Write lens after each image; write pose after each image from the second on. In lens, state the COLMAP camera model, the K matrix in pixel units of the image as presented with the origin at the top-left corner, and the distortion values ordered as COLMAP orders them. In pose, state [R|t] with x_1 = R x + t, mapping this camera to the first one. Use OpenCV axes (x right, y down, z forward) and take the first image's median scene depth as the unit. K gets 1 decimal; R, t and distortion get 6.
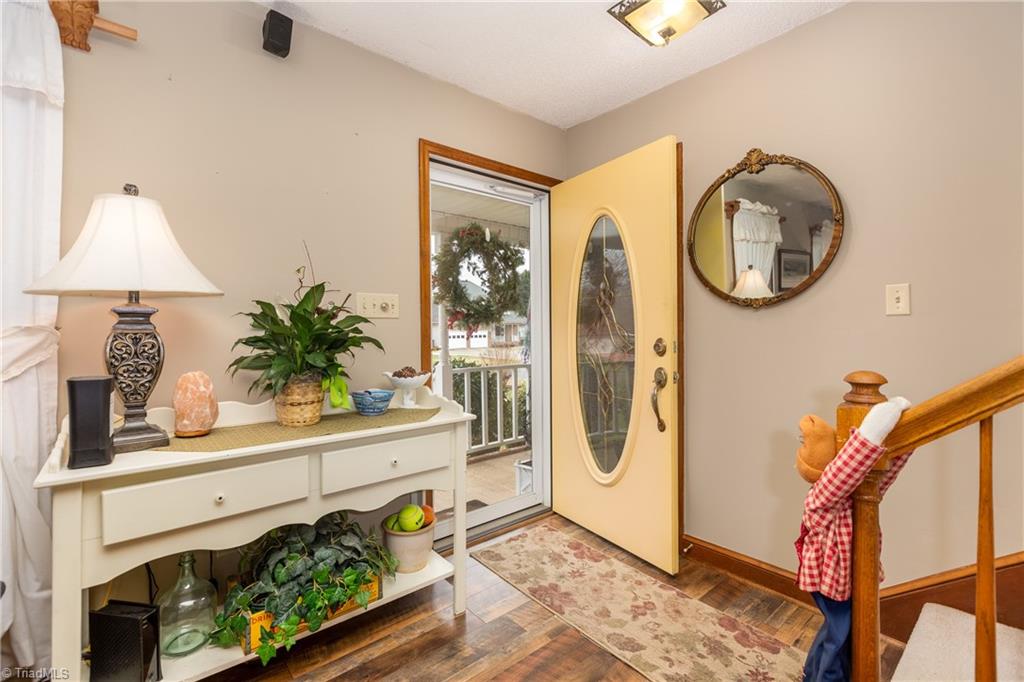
lens RADIAL K [[455.9, 0, 511.8], [0, 455.9, 336.7], [0, 0, 1]] dist [-0.000592, -0.001373]
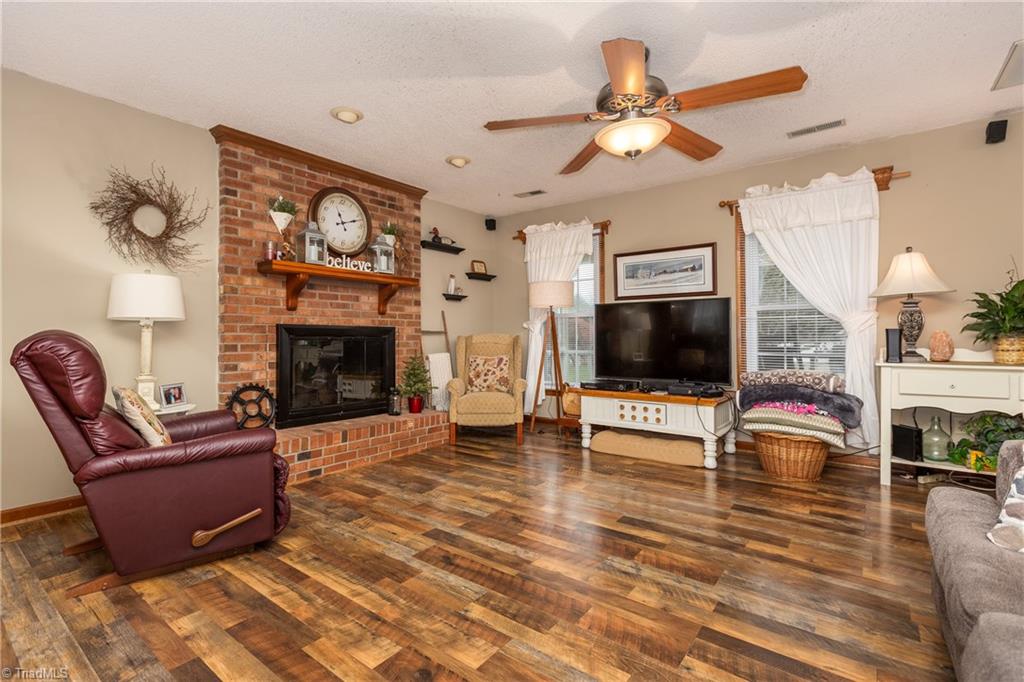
lens RADIAL K [[455.9, 0, 511.6], [0, 455.9, 334.4], [0, 0, 1]] dist [-0.000592, -0.001373]
pose [[0.197854, 0.005252, -0.980217, 0.872191], [-0.002681, 0.999985, 0.004816, 0.086171], [0.980228, 0.001675, 0.197865, -1.215614]]
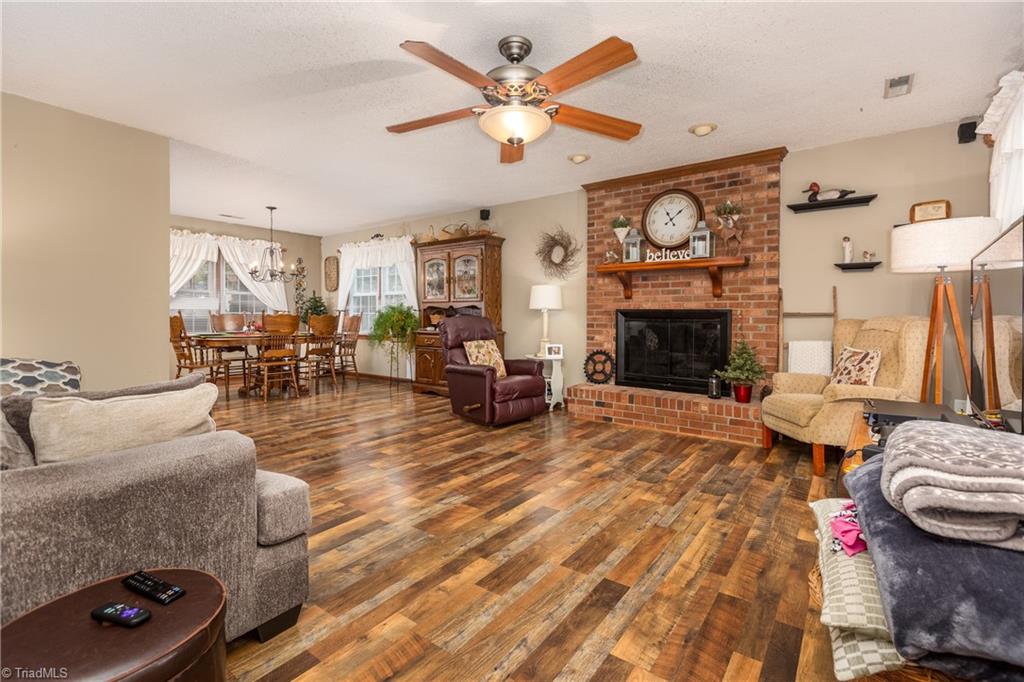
lens RADIAL K [[455.9, 0, 521.3], [0, 455.9, 325.4], [0, 0, 1]] dist [-0.000592, -0.001373]
pose [[-0.967238, 0.012588, -0.253558, -0.132529], [0.006102, 0.999634, 0.026348, 0.072068], [0.253797, 0.023938, -0.966961, 0.948755]]
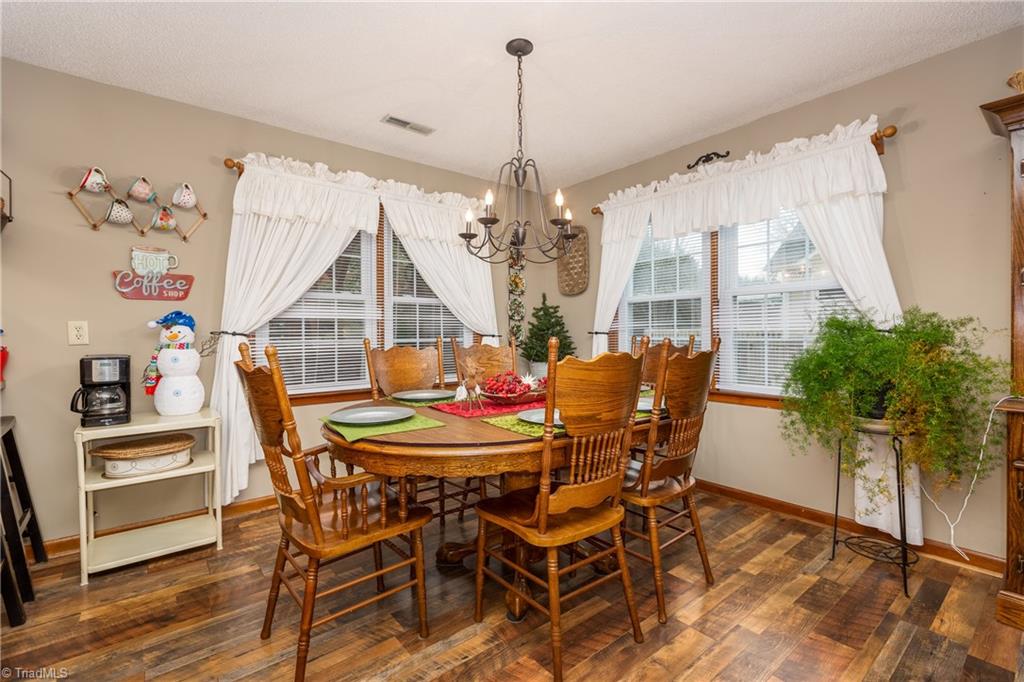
lens RADIAL K [[455.9, 0, 506.8], [0, 455.9, 336.6], [0, 0, 1]] dist [-0.000592, -0.001373]
pose [[-0.999481, 0.014528, 0.028768, 0.924157], [0.014789, 0.999851, 0.008864, 0.017917], [-0.028635, 0.009284, -0.999547, -1.947484]]
